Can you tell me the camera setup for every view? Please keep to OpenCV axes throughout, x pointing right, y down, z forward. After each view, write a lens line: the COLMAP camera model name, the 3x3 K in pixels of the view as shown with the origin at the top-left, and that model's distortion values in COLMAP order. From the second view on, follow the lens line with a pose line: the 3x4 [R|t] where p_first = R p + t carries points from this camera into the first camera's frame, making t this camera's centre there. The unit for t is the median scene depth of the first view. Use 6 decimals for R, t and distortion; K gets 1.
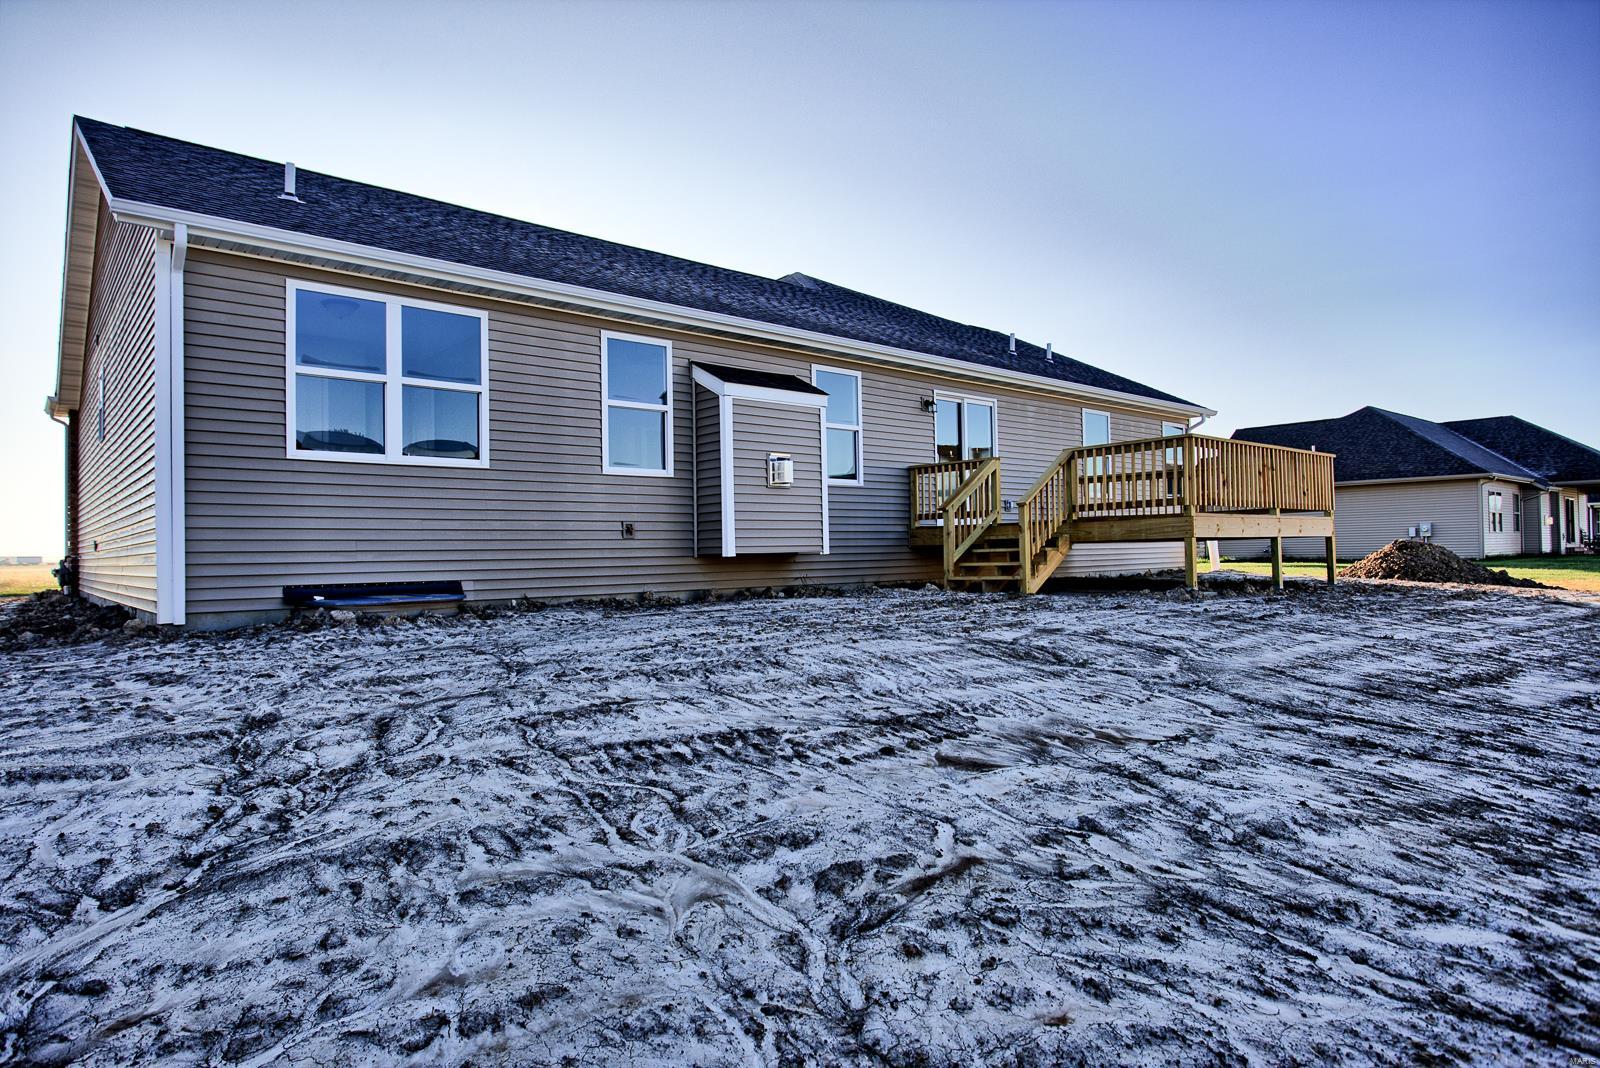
lens RADIAL K [[900.2, 0, 800.0], [0, 900.2, 534.0], [0, 0, 1]] dist [-0.002017, -0.000450]
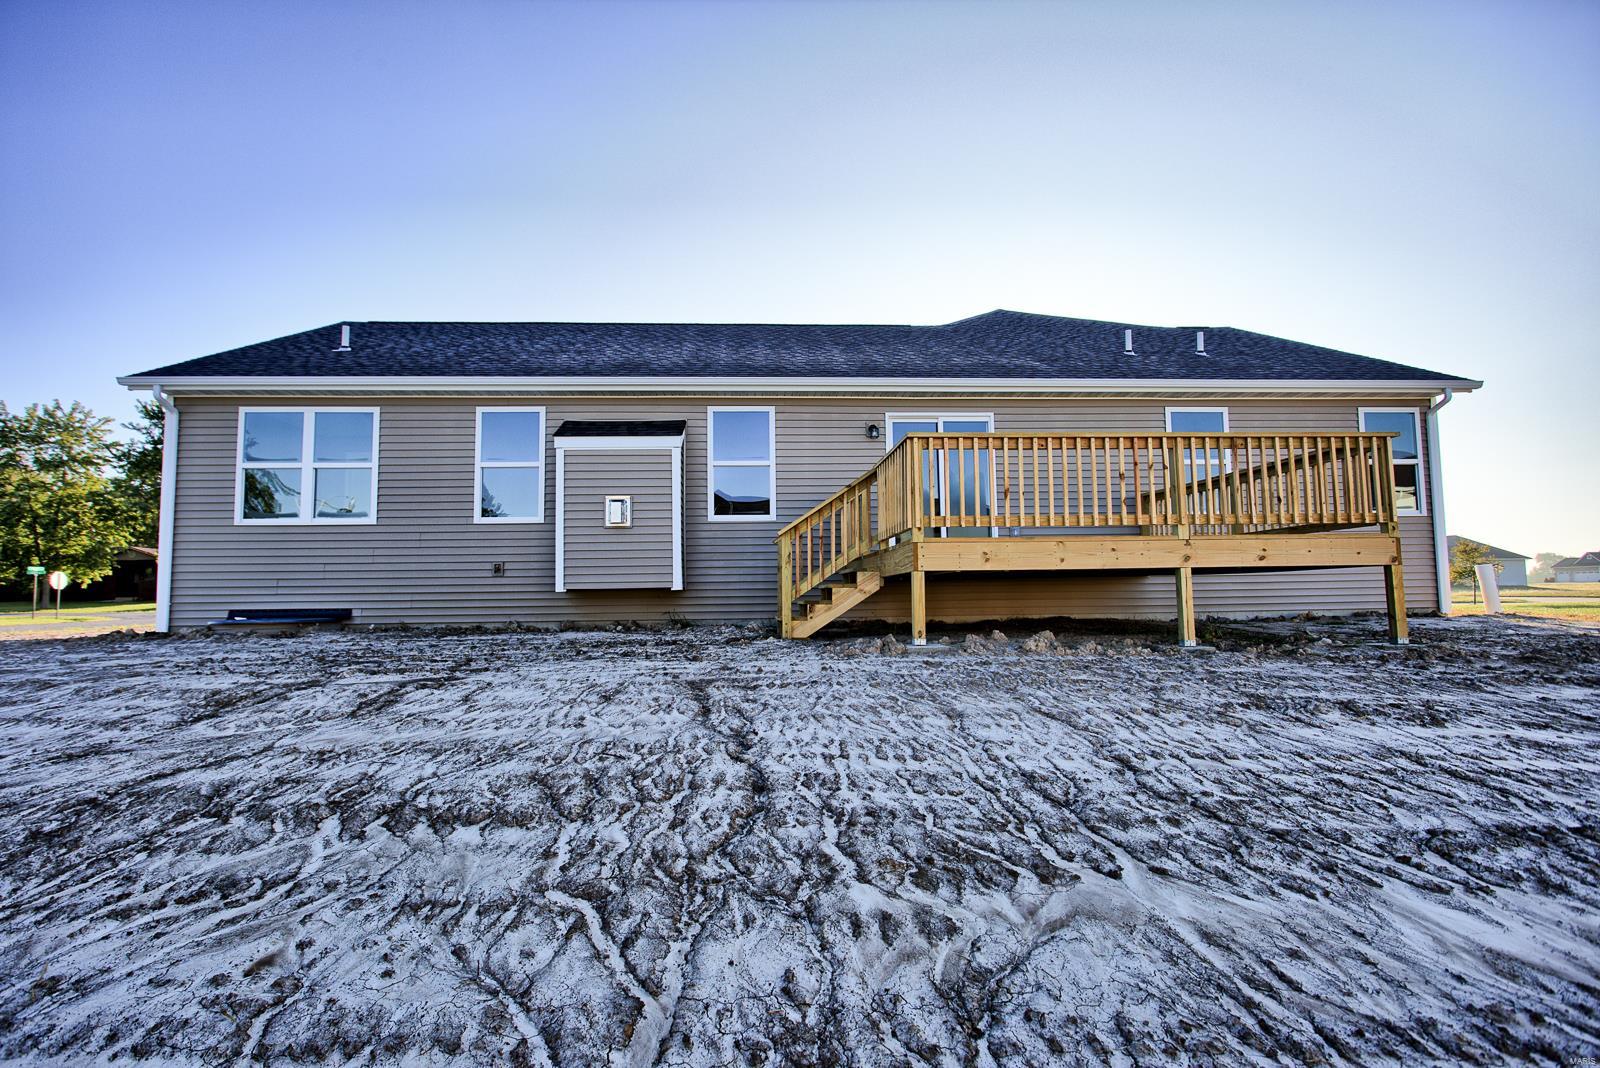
lens RADIAL K [[679.0, 0, 800.0], [0, 679.0, 534.0], [0, 0, 1]] dist [0.000696, -0.000013]
pose [[0.787466, -0.044982, -0.614715, 0.645052], [0.010854, 0.998191, -0.059139, 0.006355], [0.616263, 0.039898, 0.786529, 0.510612]]
